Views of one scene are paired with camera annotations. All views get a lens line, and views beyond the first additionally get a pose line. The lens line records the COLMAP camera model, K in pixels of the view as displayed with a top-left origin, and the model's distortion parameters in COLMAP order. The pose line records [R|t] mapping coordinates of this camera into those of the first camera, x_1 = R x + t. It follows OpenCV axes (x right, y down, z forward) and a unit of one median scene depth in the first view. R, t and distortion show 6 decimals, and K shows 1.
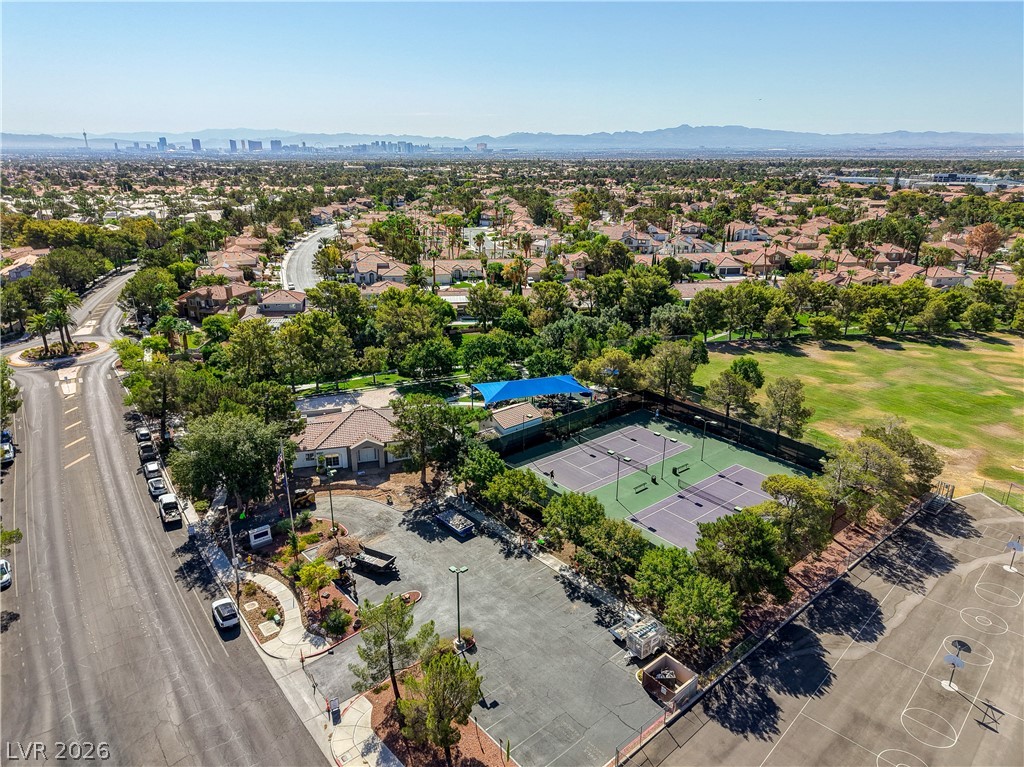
lens RADIAL K [[695.7, 0, 521.5], [0, 695.7, 382.9], [0, 0, 1]] dist [0.024302, -0.002674]
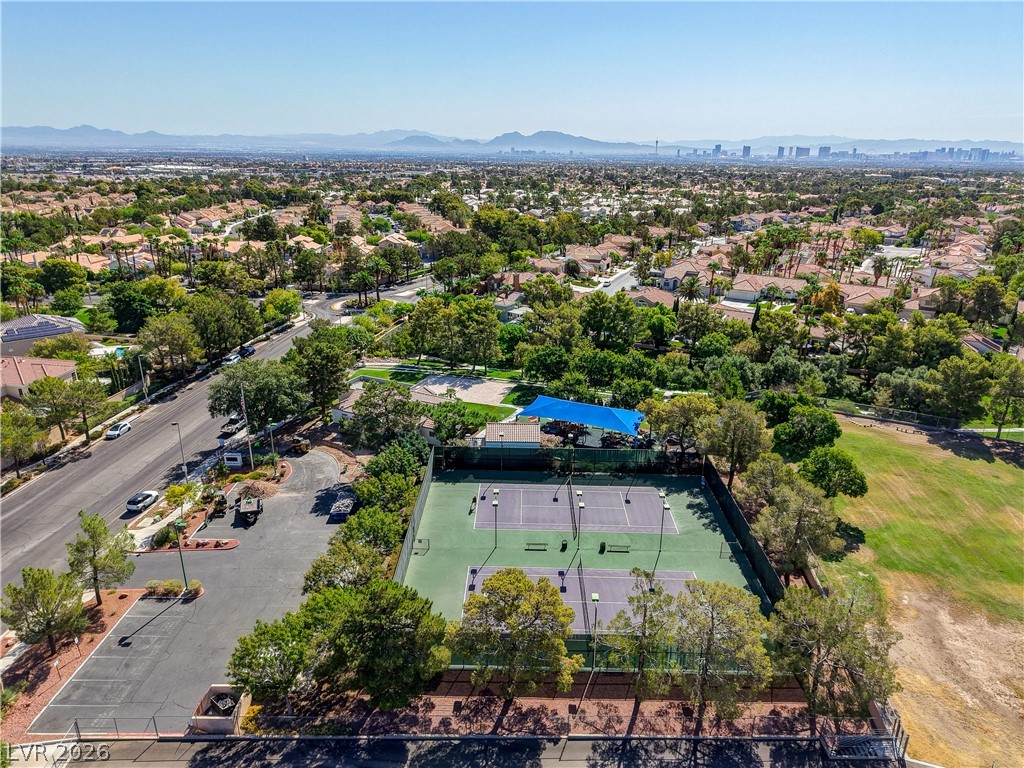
lens RADIAL K [[694.4, 0, 511.4], [0, 694.4, 372.1], [0, 0, 1]] dist [0.014502, 0.003798]
pose [[0.745670, 0.212132, -0.631646, 0.665755], [-0.225452, 0.972379, 0.060413, -0.104842], [0.627015, 0.097357, 0.772900, 0.317712]]
